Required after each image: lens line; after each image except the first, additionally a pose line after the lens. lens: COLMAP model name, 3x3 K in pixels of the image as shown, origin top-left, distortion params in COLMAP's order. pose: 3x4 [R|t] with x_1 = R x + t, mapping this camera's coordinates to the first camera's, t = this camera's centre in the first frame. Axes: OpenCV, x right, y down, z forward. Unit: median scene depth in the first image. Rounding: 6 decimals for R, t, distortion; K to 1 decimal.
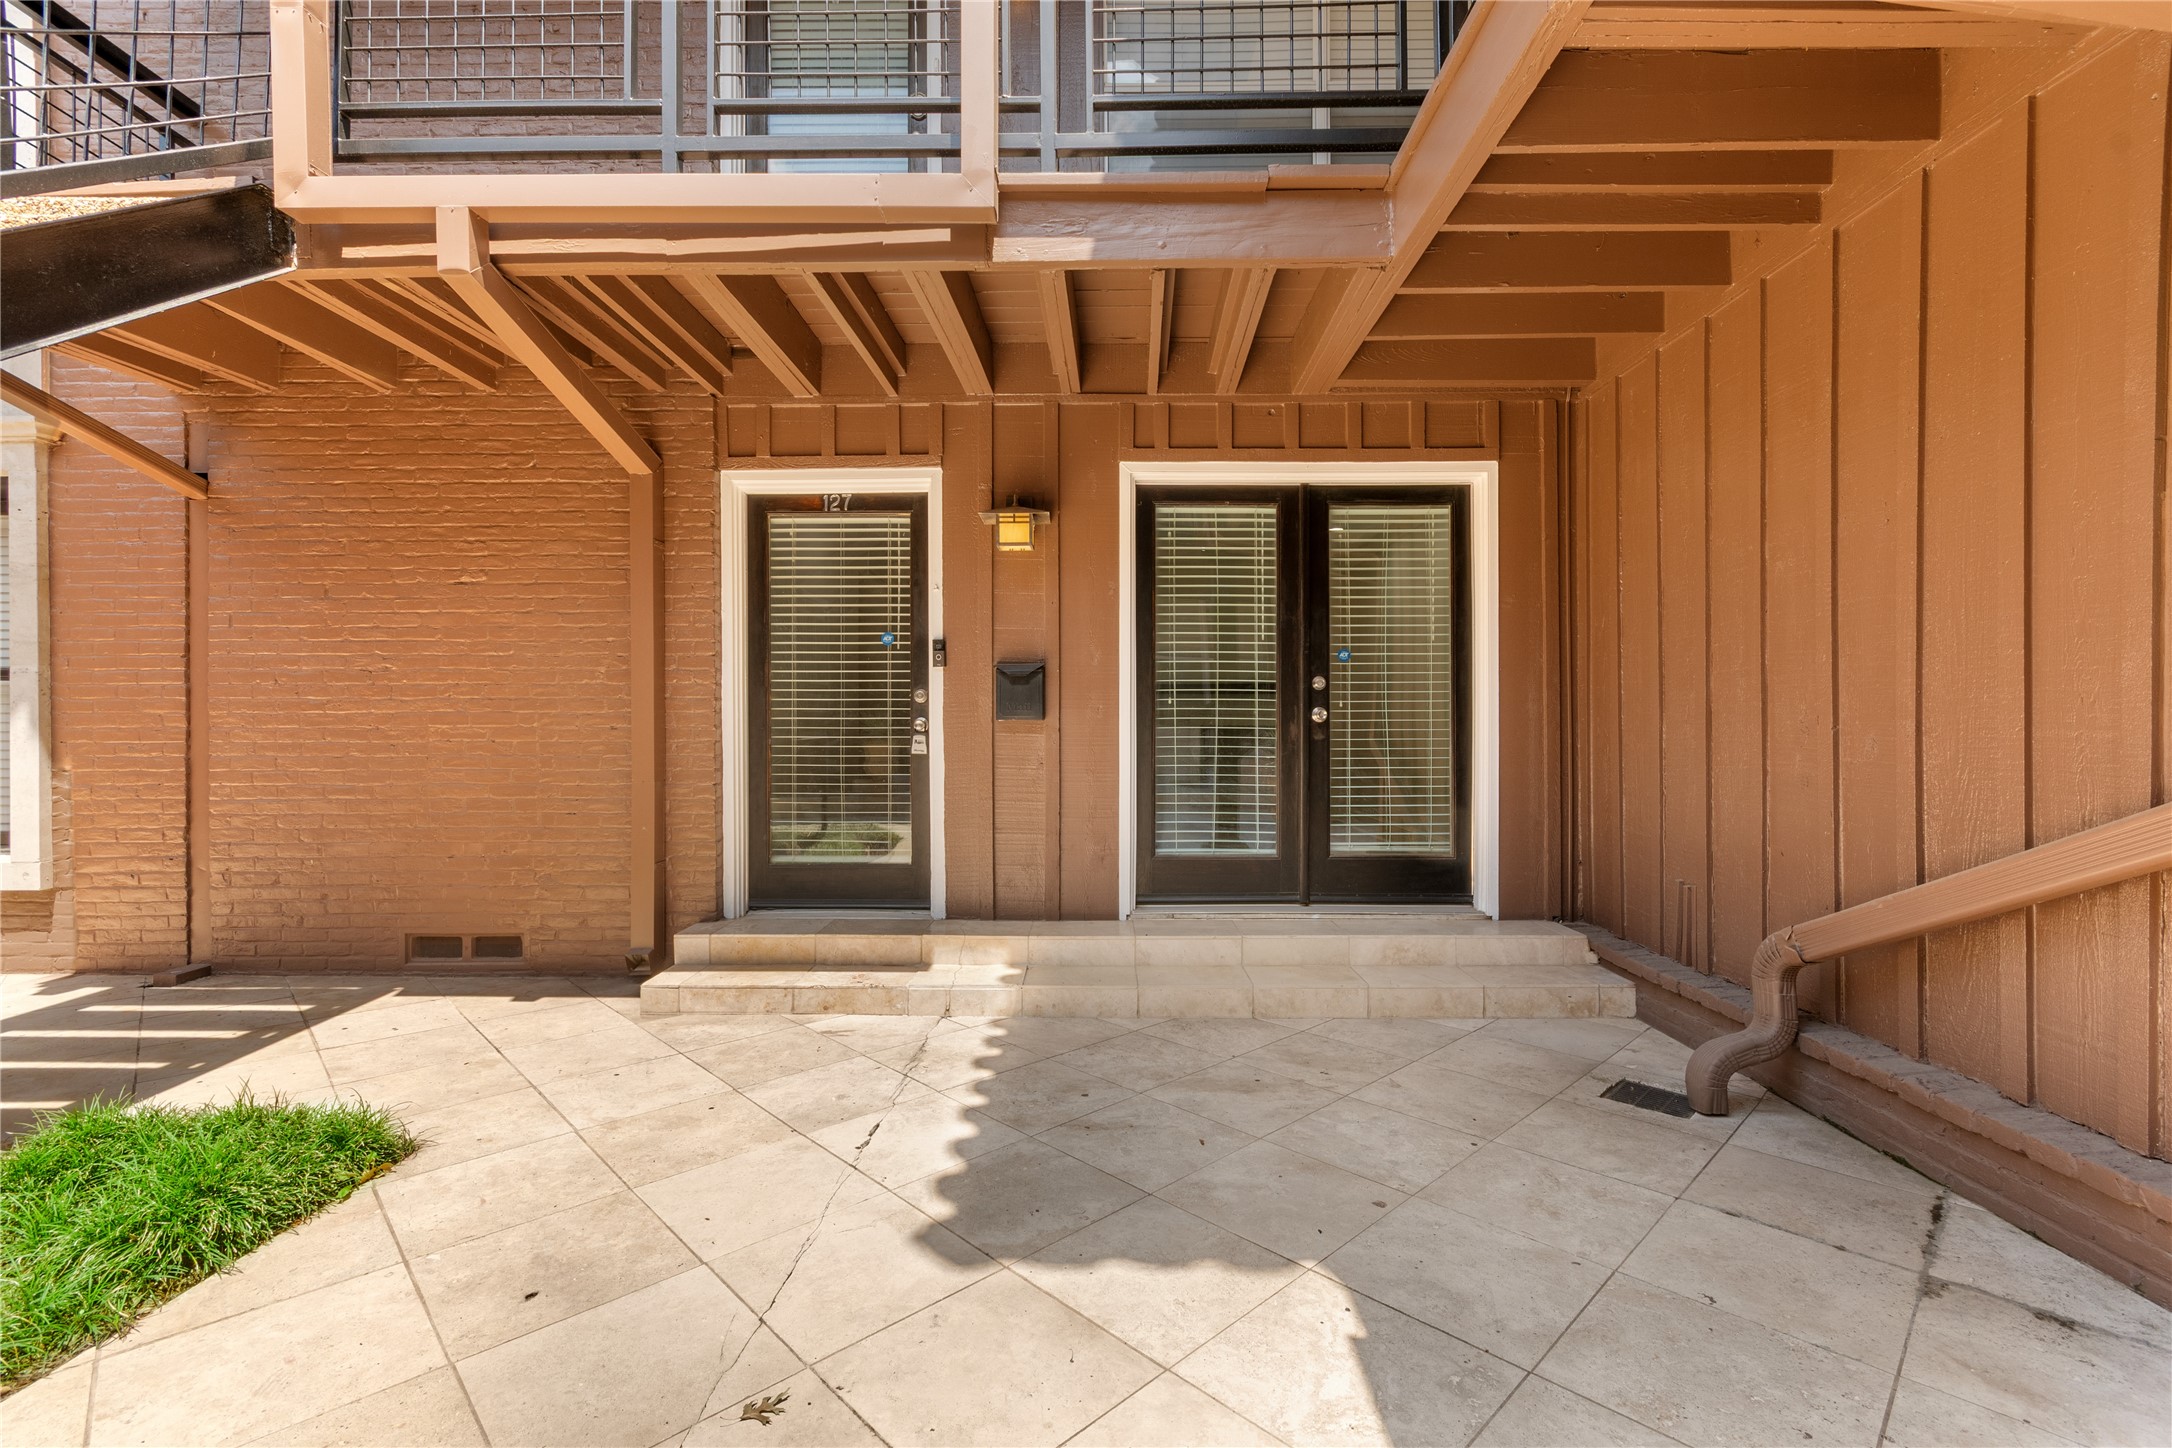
lens RADIAL K [[956.1, 0, 1094.3], [0, 956.1, 722.7], [0, 0, 1]] dist [0.002354, 0.000907]
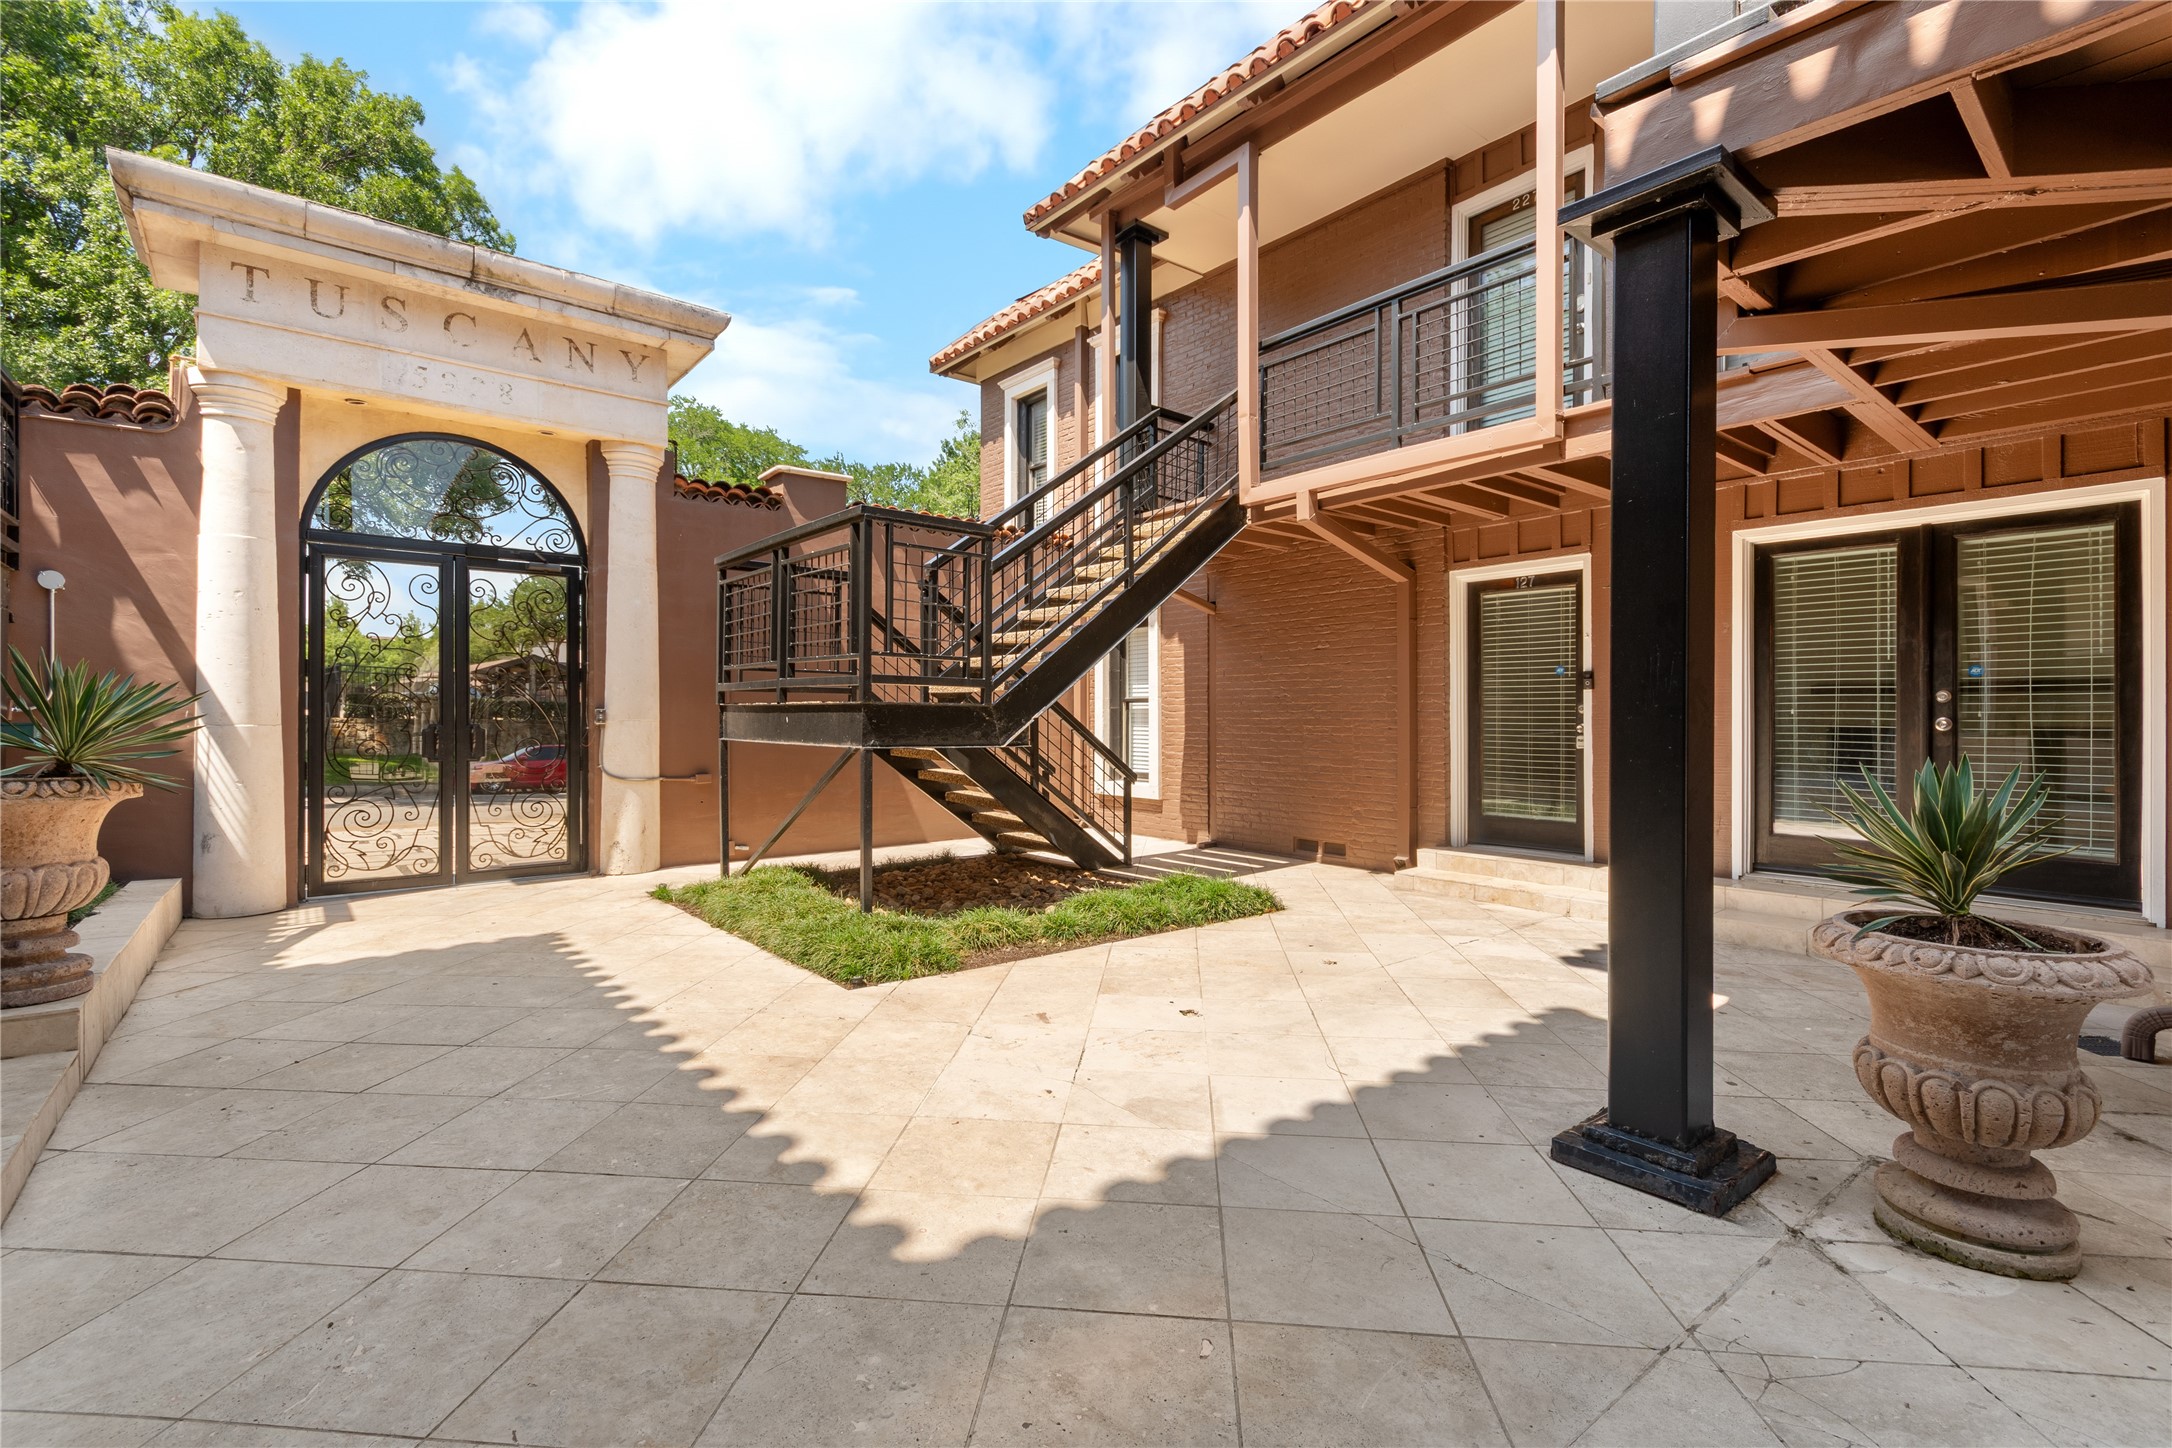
lens RADIAL K [[956.1, 0, 1094.3], [0, 956.1, 722.7], [0, 0, 1]] dist [0.002354, 0.000907]
pose [[0.649359, 0.007884, -0.760441, 0.461732], [0.000299, 0.999944, 0.010622, -0.023524], [0.760482, -0.007125, 0.649320, -0.525823]]
